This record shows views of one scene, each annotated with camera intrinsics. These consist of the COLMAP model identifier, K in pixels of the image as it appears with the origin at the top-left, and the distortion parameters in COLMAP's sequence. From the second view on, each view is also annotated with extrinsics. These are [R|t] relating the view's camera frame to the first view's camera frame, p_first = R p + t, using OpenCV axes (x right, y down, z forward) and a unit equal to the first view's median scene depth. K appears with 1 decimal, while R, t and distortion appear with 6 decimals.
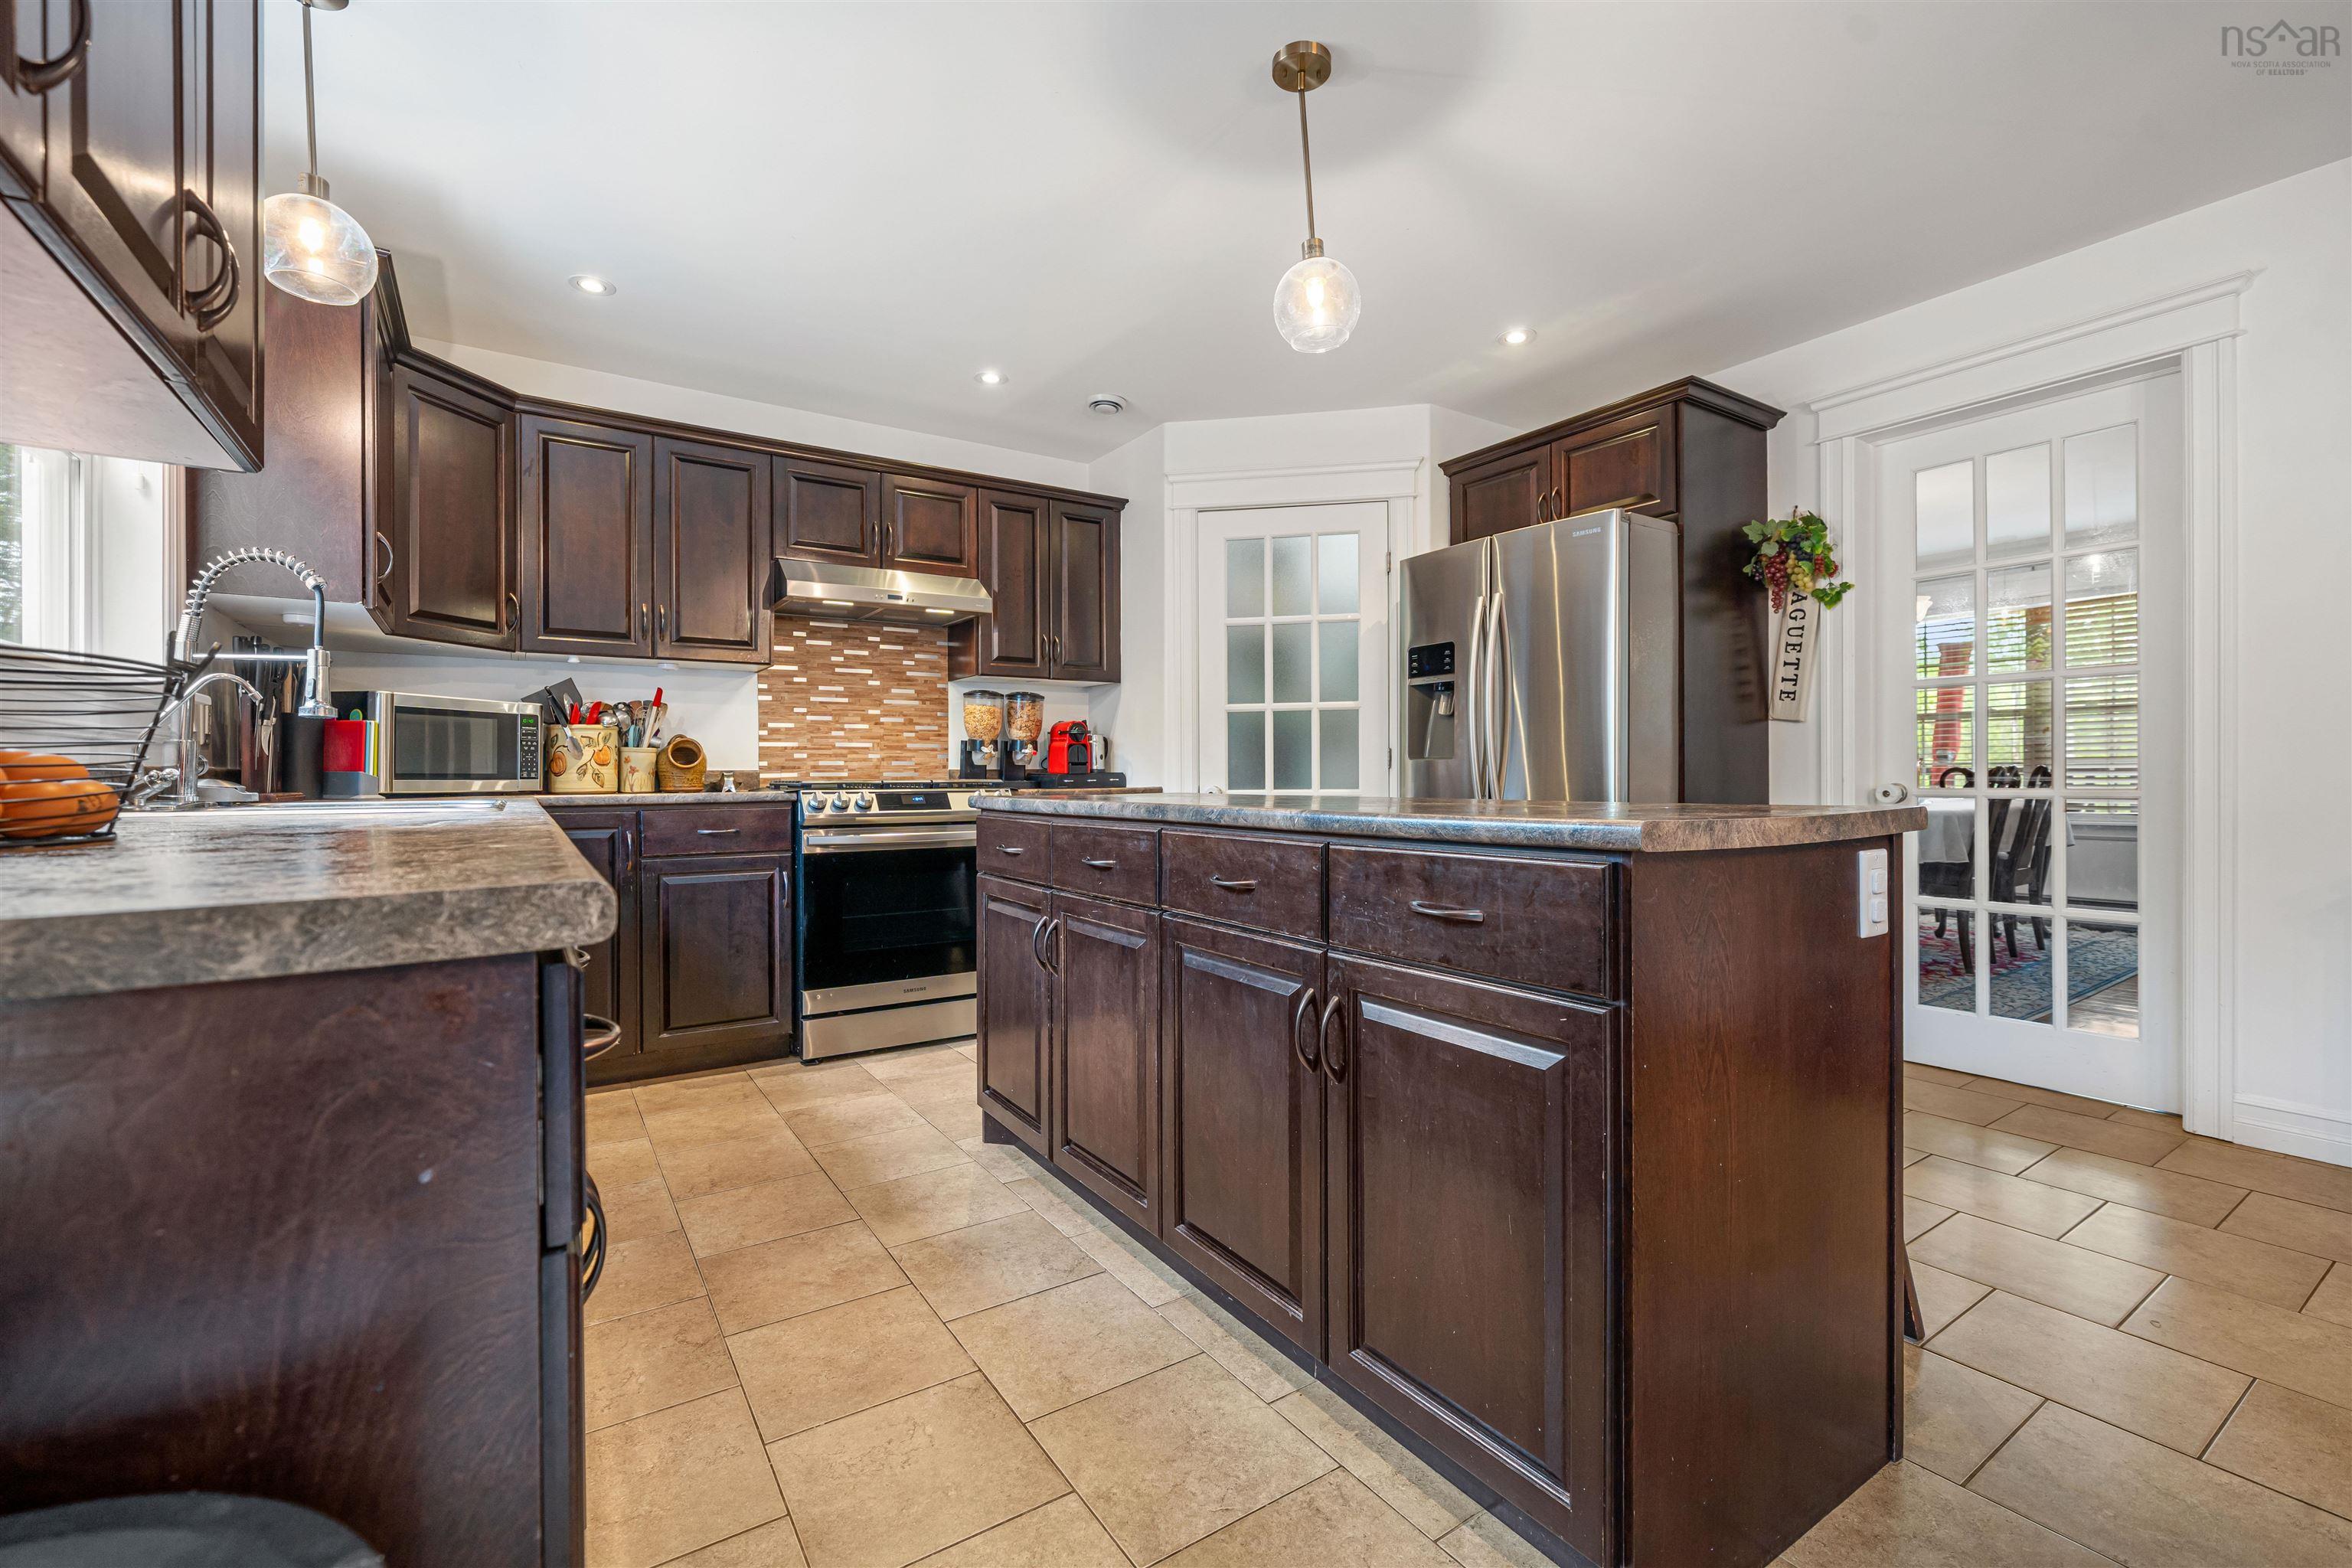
lens RADIAL K [[994.9, 0, 1178.0], [0, 994.9, 782.7], [0, 0, 1]] dist [0.001334, -0.001218]
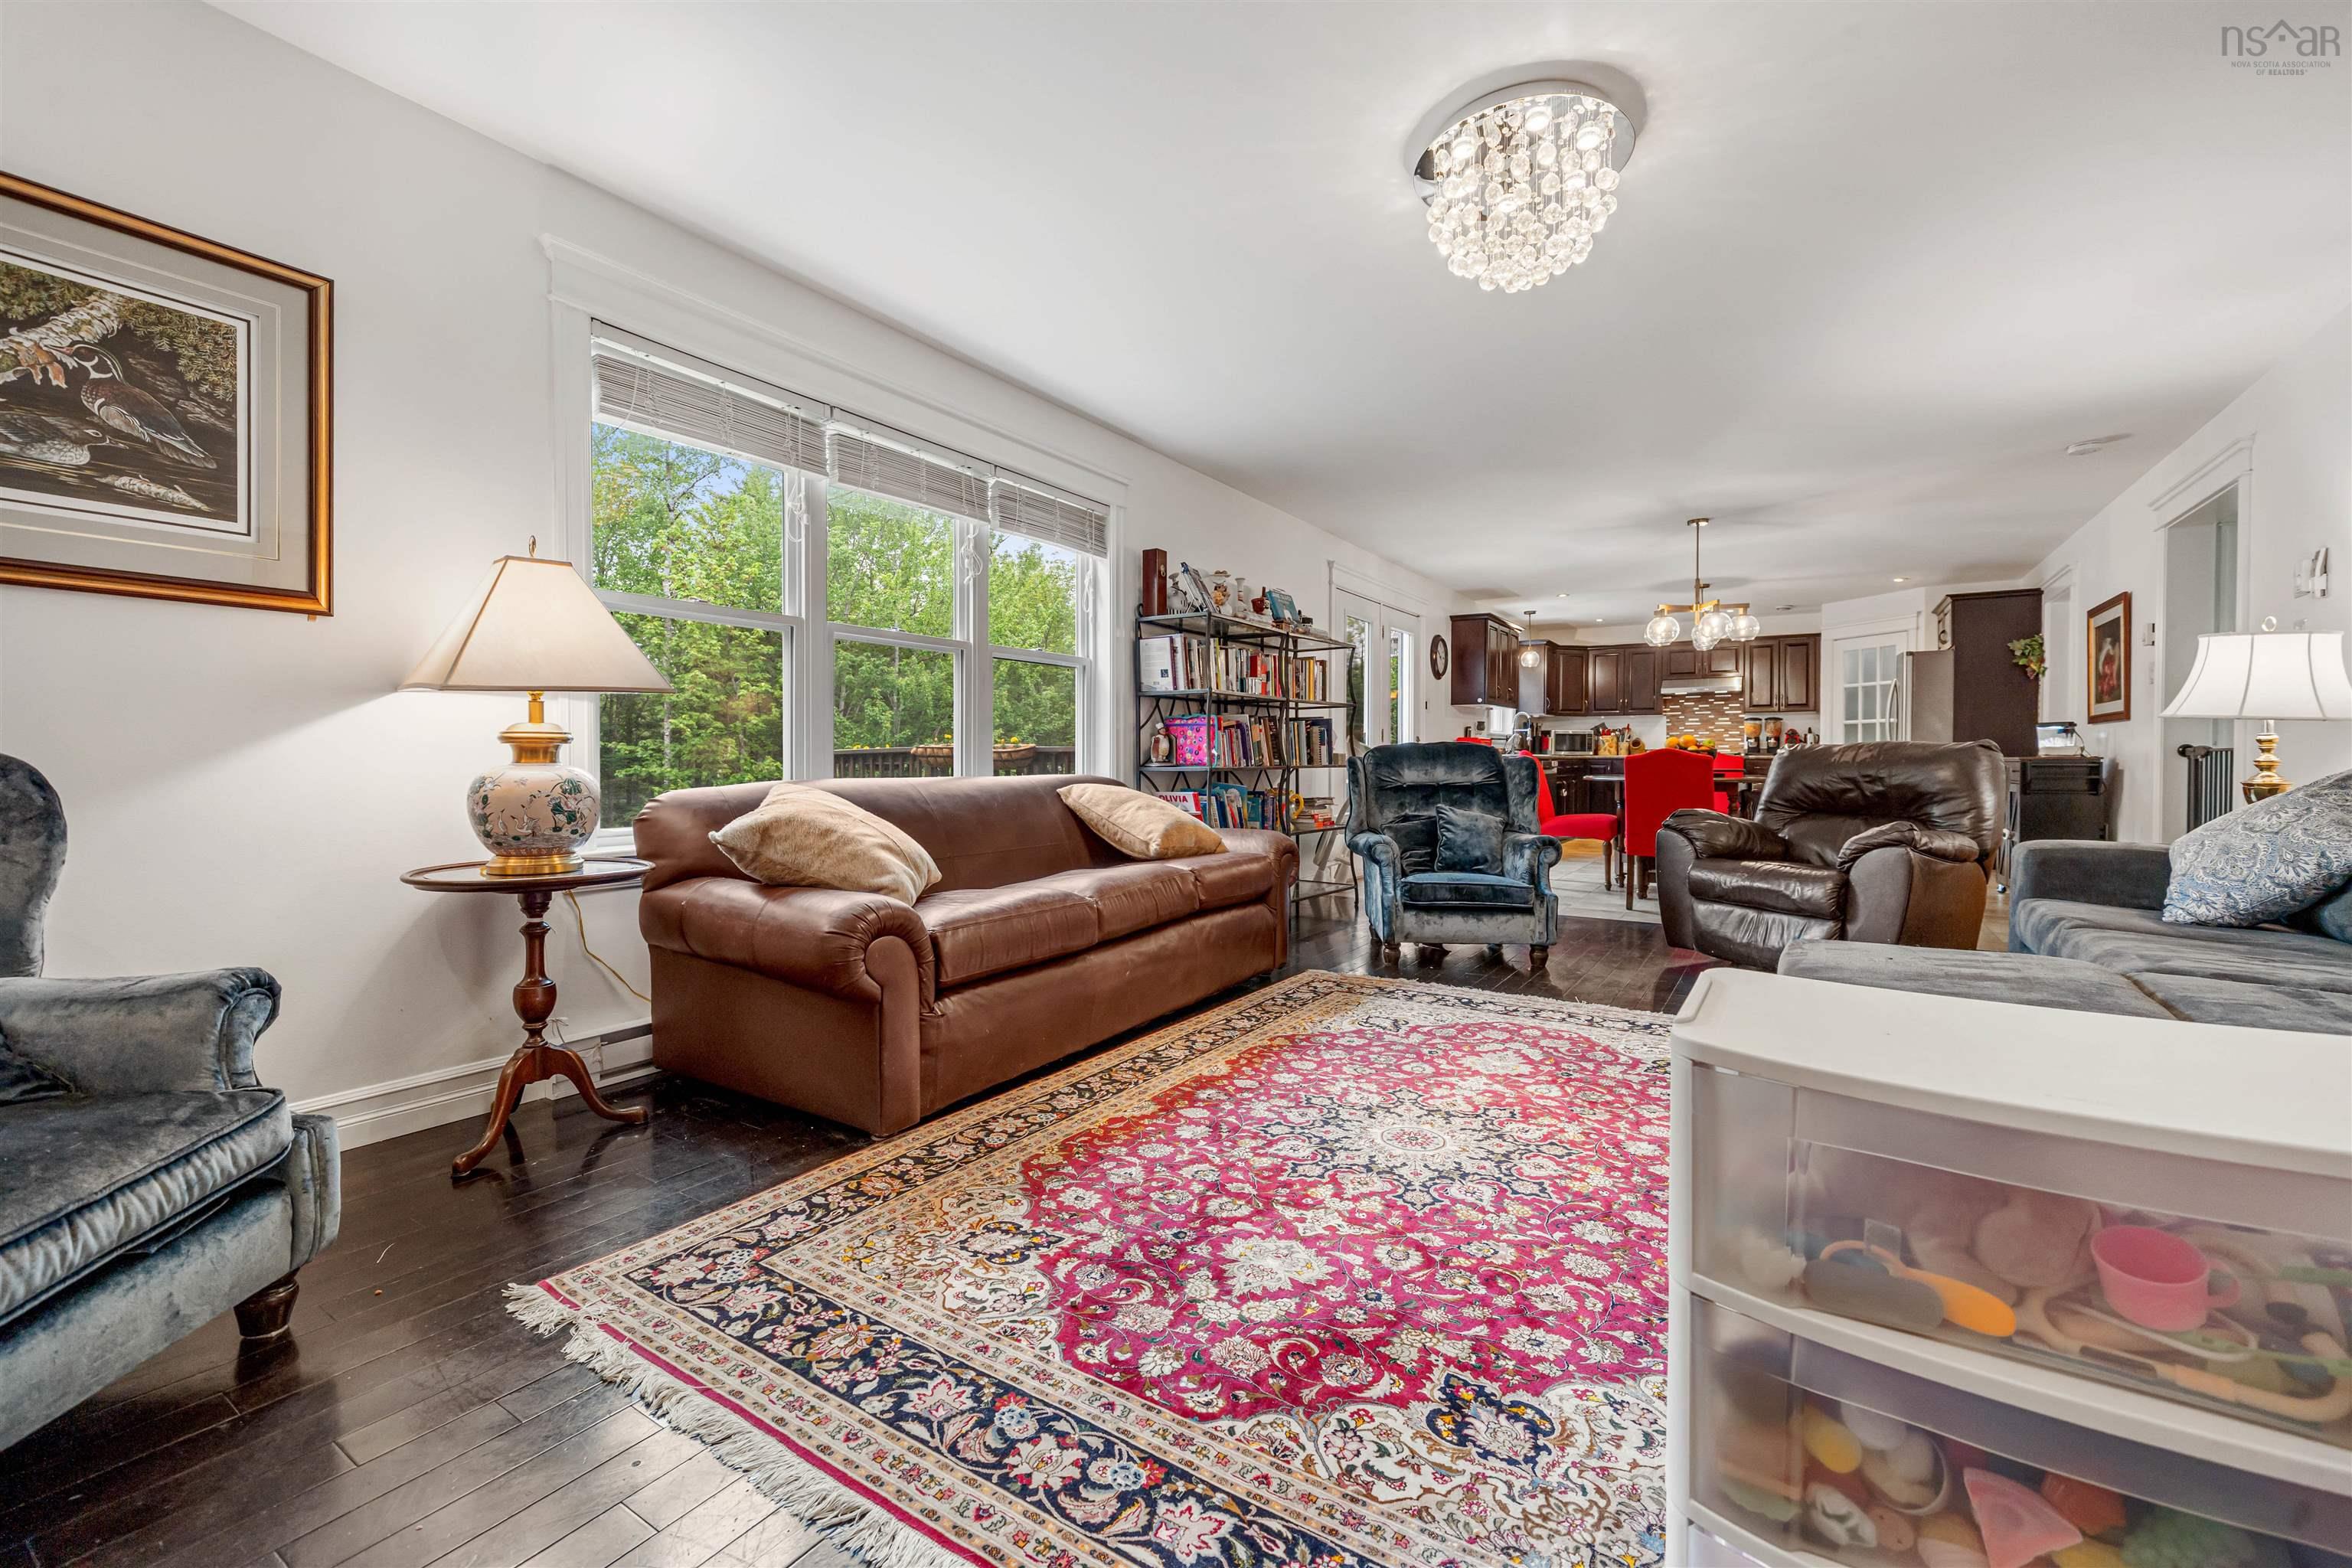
lens RADIAL K [[972.9, 0, 1174.2], [0, 972.9, 770.3], [0, 0, 1]] dist [-0.000861, -0.000956]
pose [[0.396955, 0.018406, -0.917653, 1.860687], [-0.011229, 0.999821, 0.015197, 0.025529], [0.917769, 0.004272, 0.397091, -1.668105]]
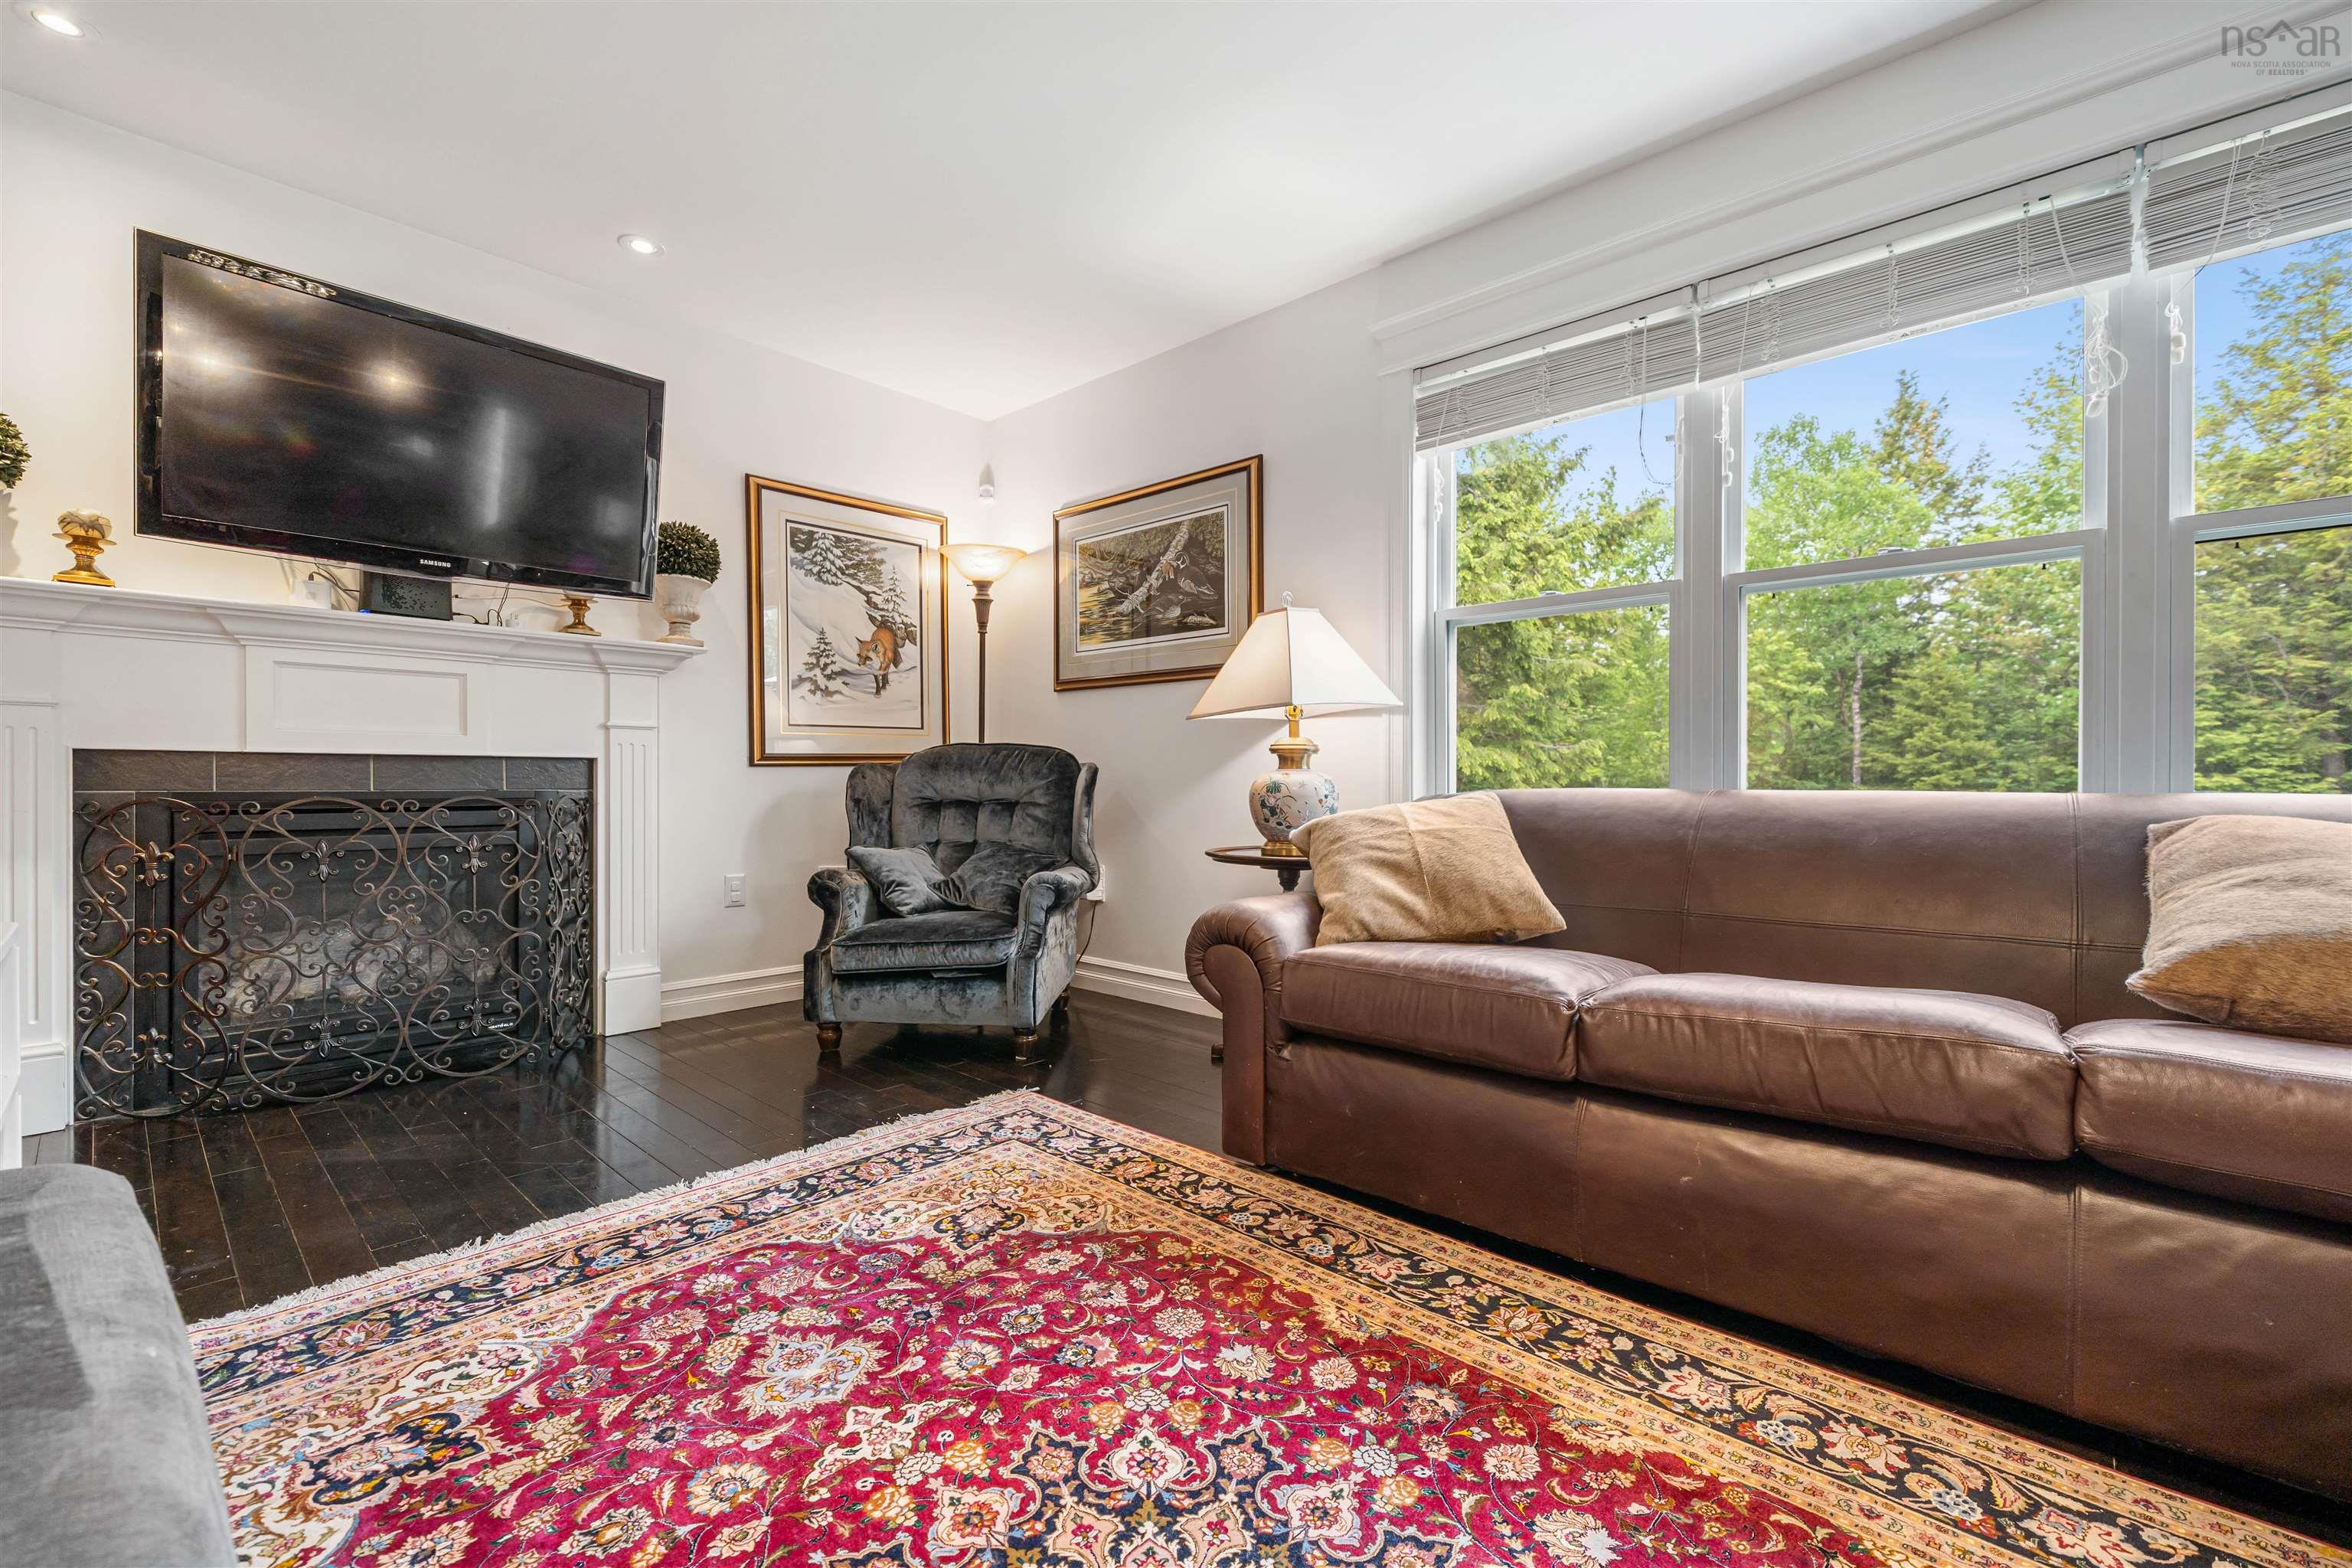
lens RADIAL K [[972.9, 0, 1171.8], [0, 972.9, 786.1], [0, 0, 1]] dist [-0.000861, -0.000956]
pose [[-0.969709, 0.004358, -0.244225, 1.377775], [0.001212, 0.999914, 0.013028, 0.039333], [0.244261, 0.012337, -0.969631, -0.998617]]
